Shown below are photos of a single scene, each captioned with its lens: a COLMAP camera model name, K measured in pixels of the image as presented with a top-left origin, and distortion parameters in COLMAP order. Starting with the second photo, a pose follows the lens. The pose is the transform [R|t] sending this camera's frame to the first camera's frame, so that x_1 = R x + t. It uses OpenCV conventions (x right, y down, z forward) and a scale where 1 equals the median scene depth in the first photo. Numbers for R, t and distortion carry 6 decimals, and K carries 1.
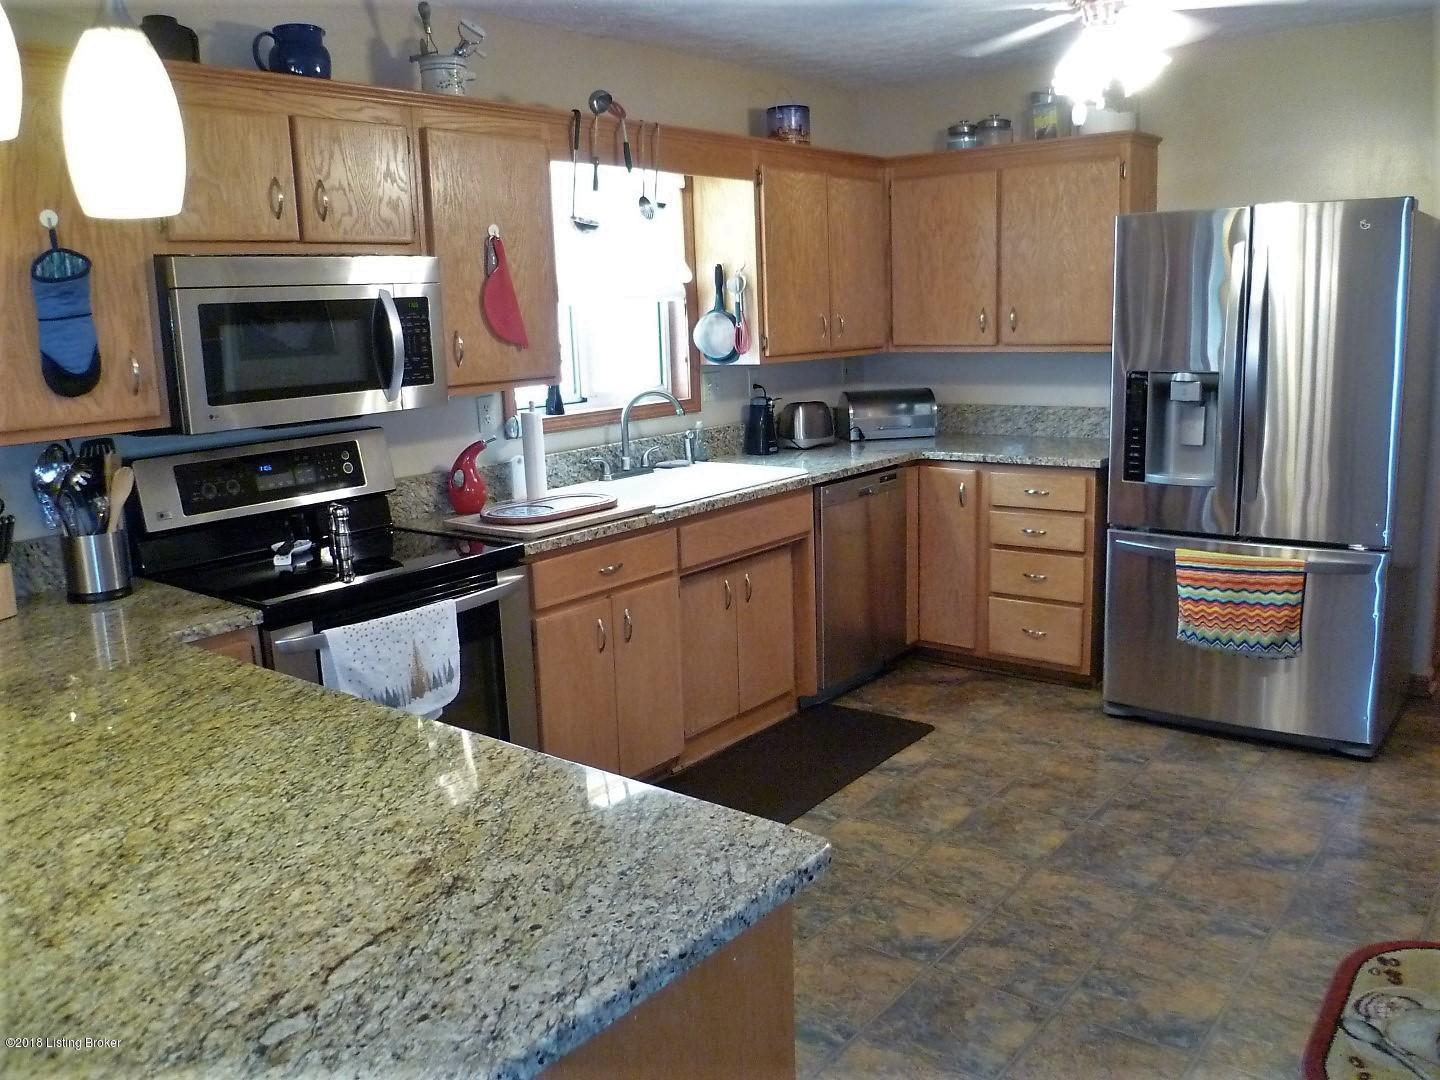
lens RADIAL K [[1175.5, 0, 720.0], [0, 1175.5, 540.0], [0, 0, 1]] dist [-0.073399, 0.003400]
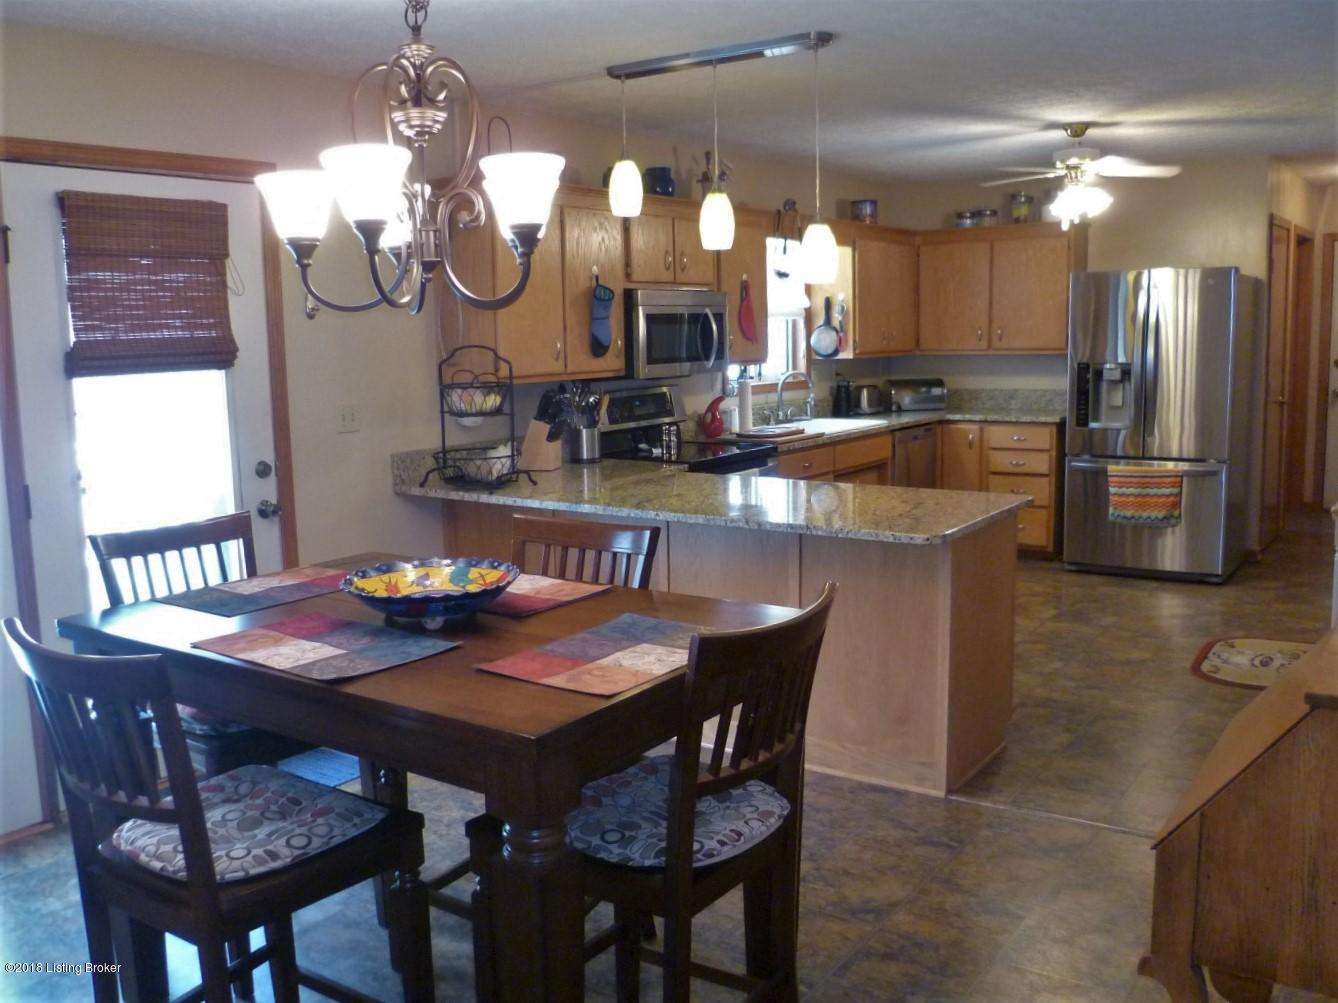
lens RADIAL K [[1198.0, 0, 669.0], [0, 1198.0, 501.5], [0, 0, 1]] dist [-0.067075, -0.000645]
pose [[0.997959, 0.004450, 0.063695, -0.340573], [-0.000986, 0.998524, -0.054312, 0.145371], [-0.063843, 0.054139, 0.996490, -0.654601]]
